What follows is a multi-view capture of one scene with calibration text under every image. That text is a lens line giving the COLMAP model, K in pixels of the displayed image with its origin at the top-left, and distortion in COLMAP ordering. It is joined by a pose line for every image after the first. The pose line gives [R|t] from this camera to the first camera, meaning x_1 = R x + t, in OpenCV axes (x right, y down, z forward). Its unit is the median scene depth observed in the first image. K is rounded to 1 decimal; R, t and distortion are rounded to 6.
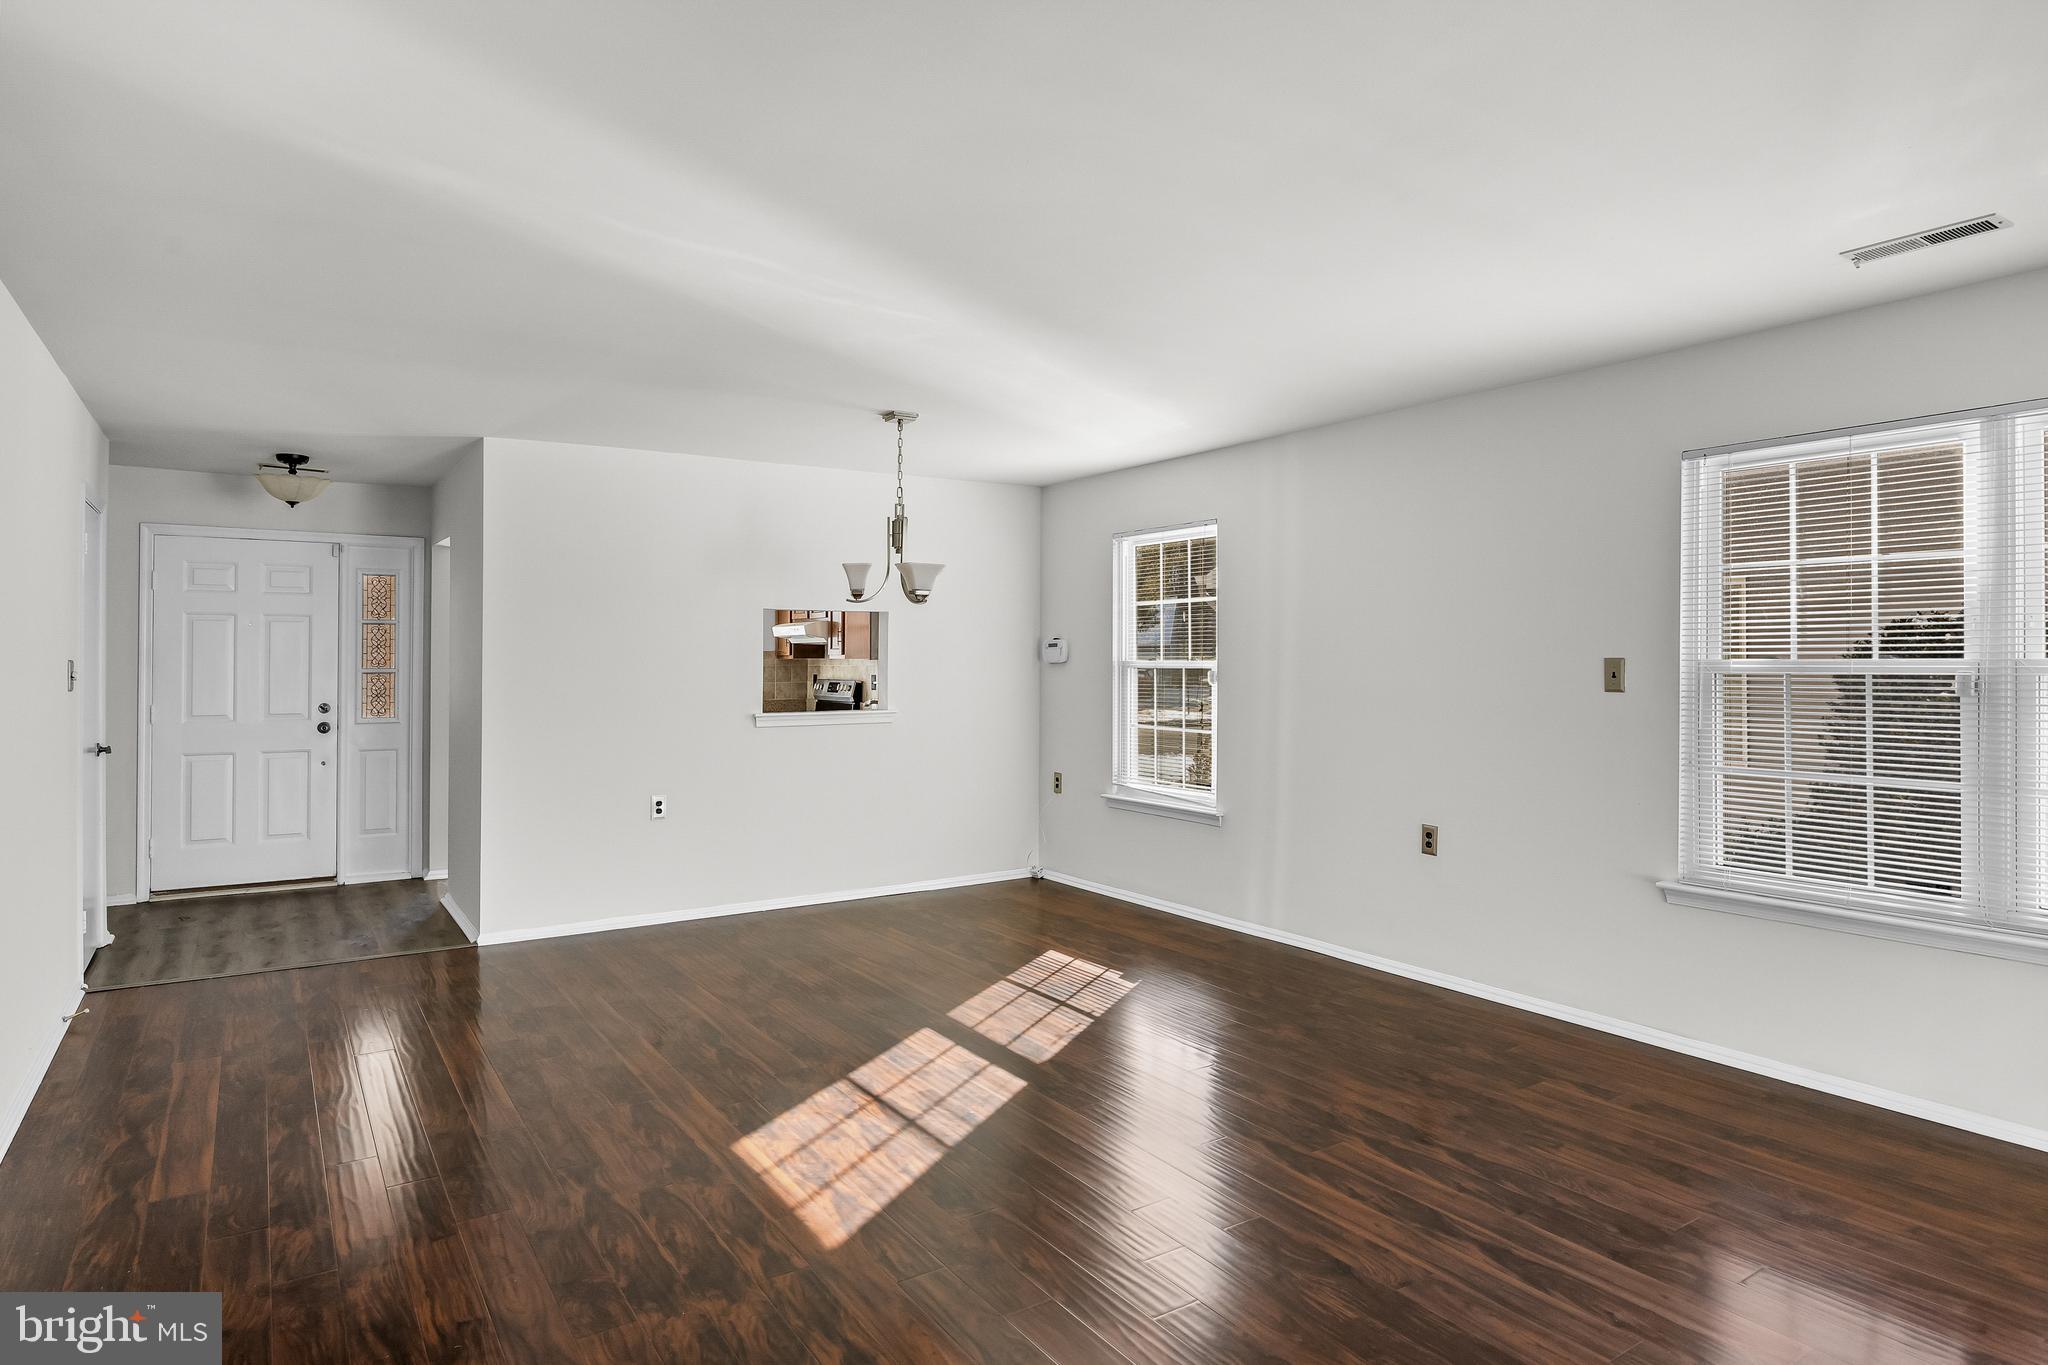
lens RADIAL K [[1195.7, 0, 1038.1], [0, 1195.7, 661.1], [0, 0, 1]] dist [-0.009154, 0.002651]
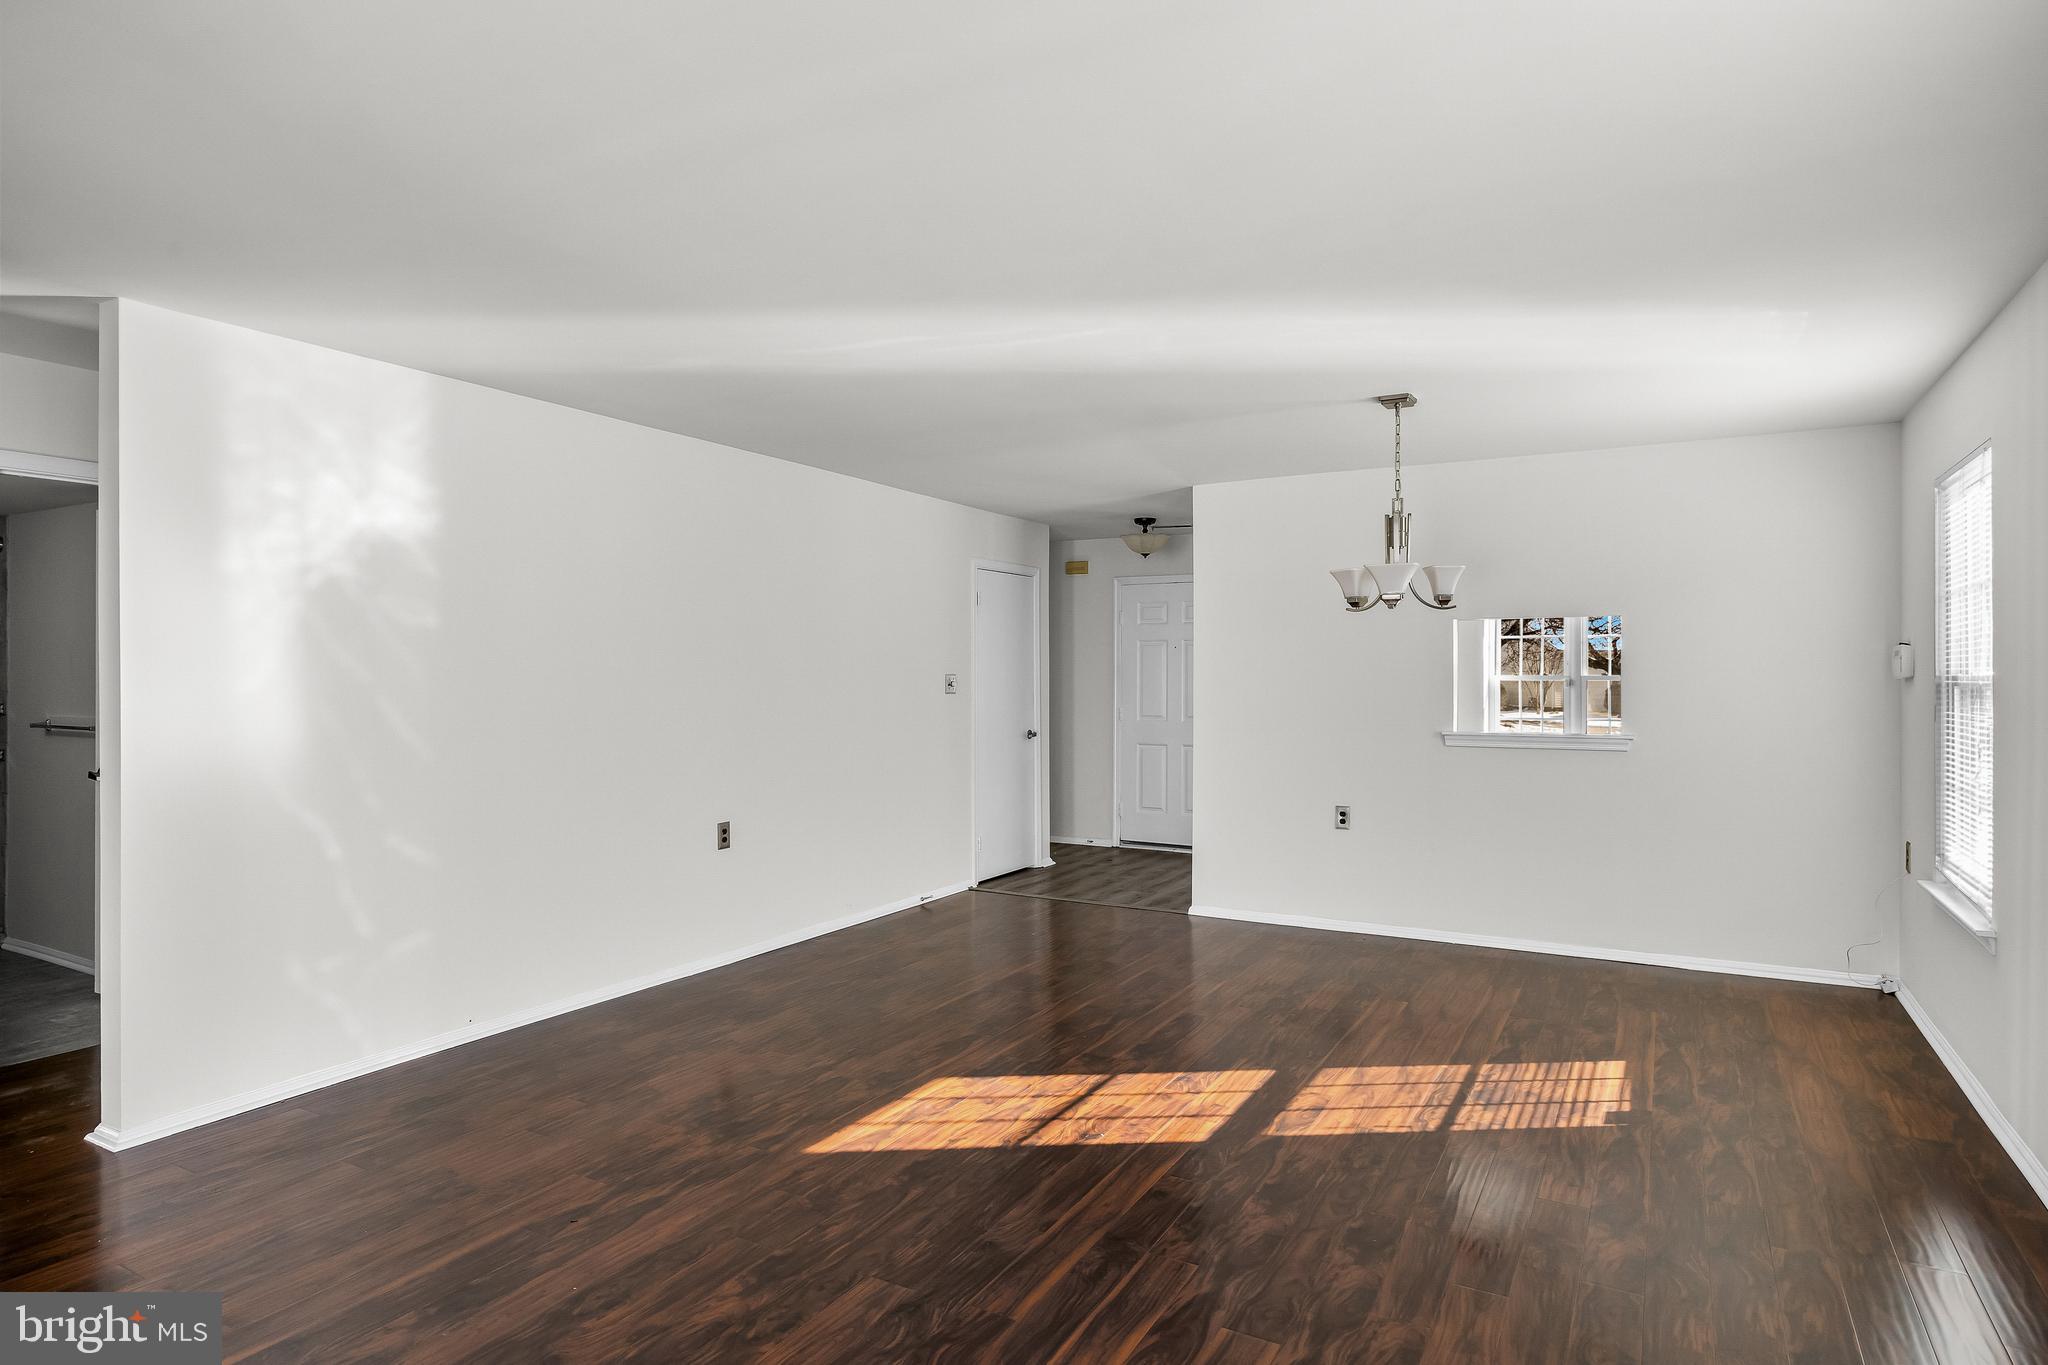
lens RADIAL K [[1142.6, 0, 987.3], [0, 1142.6, 675.1], [0, 0, 1]] dist [-0.000479, 0.001218]
pose [[0.431263, -0.000461, -0.902226, 0.517393], [0.000166, 1.000000, -0.000432, 0.000618], [0.902226, 0.000037, 0.431263, 0.353121]]
